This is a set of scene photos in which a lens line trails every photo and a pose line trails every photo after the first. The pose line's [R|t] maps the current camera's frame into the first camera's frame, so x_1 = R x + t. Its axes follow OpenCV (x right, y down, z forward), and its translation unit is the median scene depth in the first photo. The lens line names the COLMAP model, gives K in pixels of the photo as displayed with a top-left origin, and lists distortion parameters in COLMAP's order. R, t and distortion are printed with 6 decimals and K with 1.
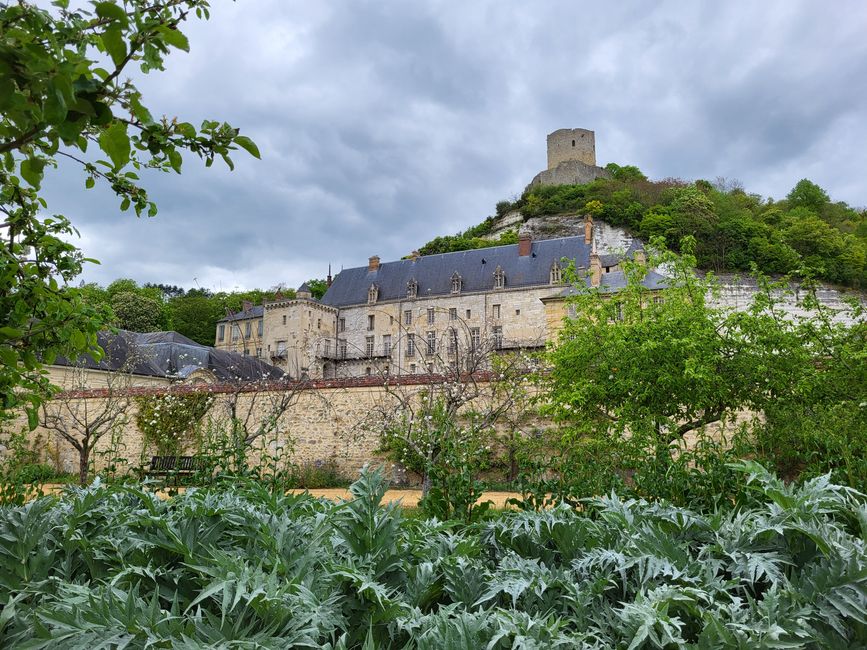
lens RADIAL K [[650.4, 0, 431.7], [0, 650.4, 324.0], [0, 0, 1]] dist [0.054235, -0.044165]
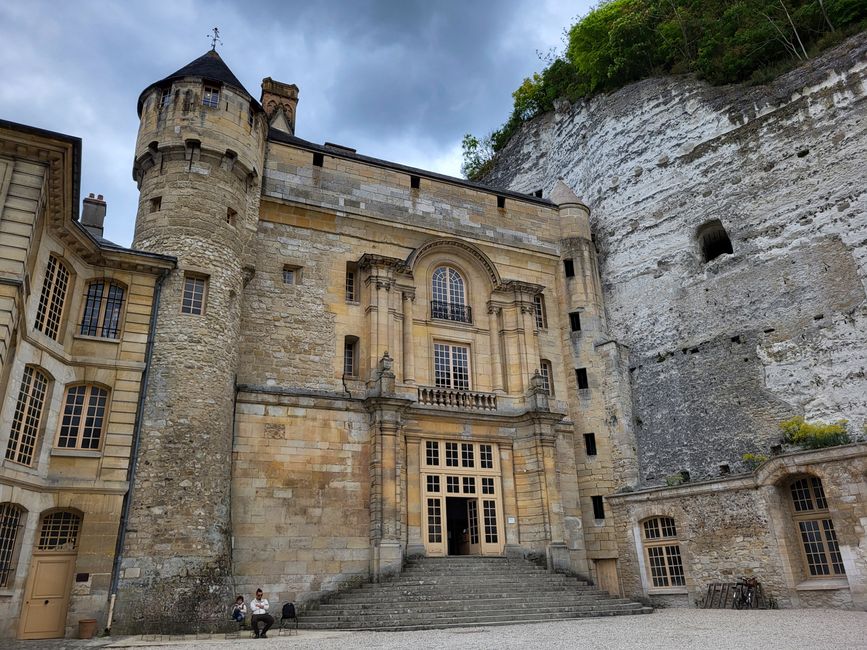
lens RADIAL K [[650.4, 0, 431.7], [0, 650.4, 324.0], [0, 0, 1]] dist [0.054235, -0.044165]
pose [[0.772463, -0.277270, -0.571334, 0.450684], [0.165111, 0.956400, -0.240909, 0.067729], [0.613221, 0.091760, 0.784564, 0.714003]]
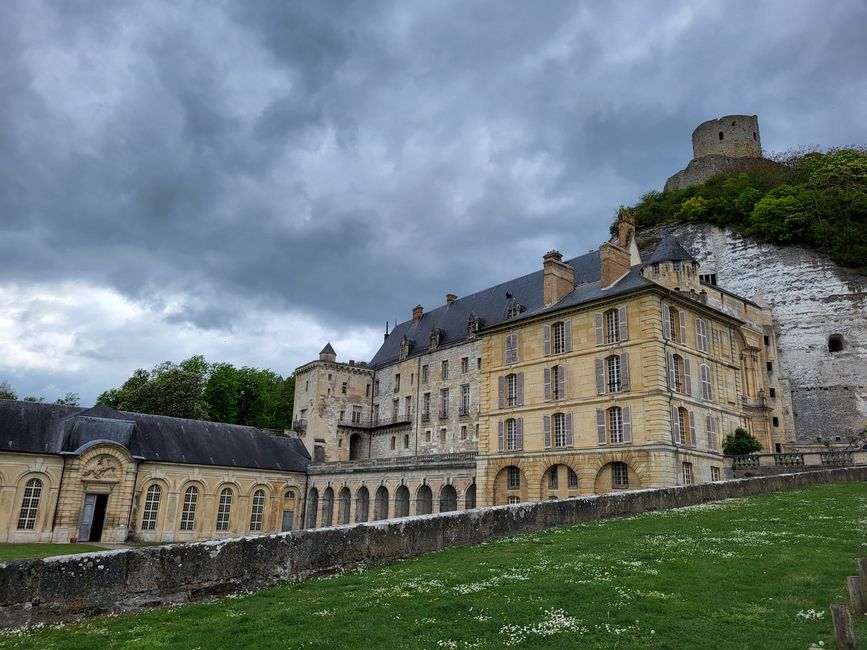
lens RADIAL K [[650.4, 0, 431.7], [0, 650.4, 324.0], [0, 0, 1]] dist [0.054235, -0.044165]
pose [[0.898248, -0.101495, -0.427608, 0.318959], [0.054449, 0.991173, -0.120881, 0.026874], [0.436102, 0.085298, 0.895846, 0.255404]]
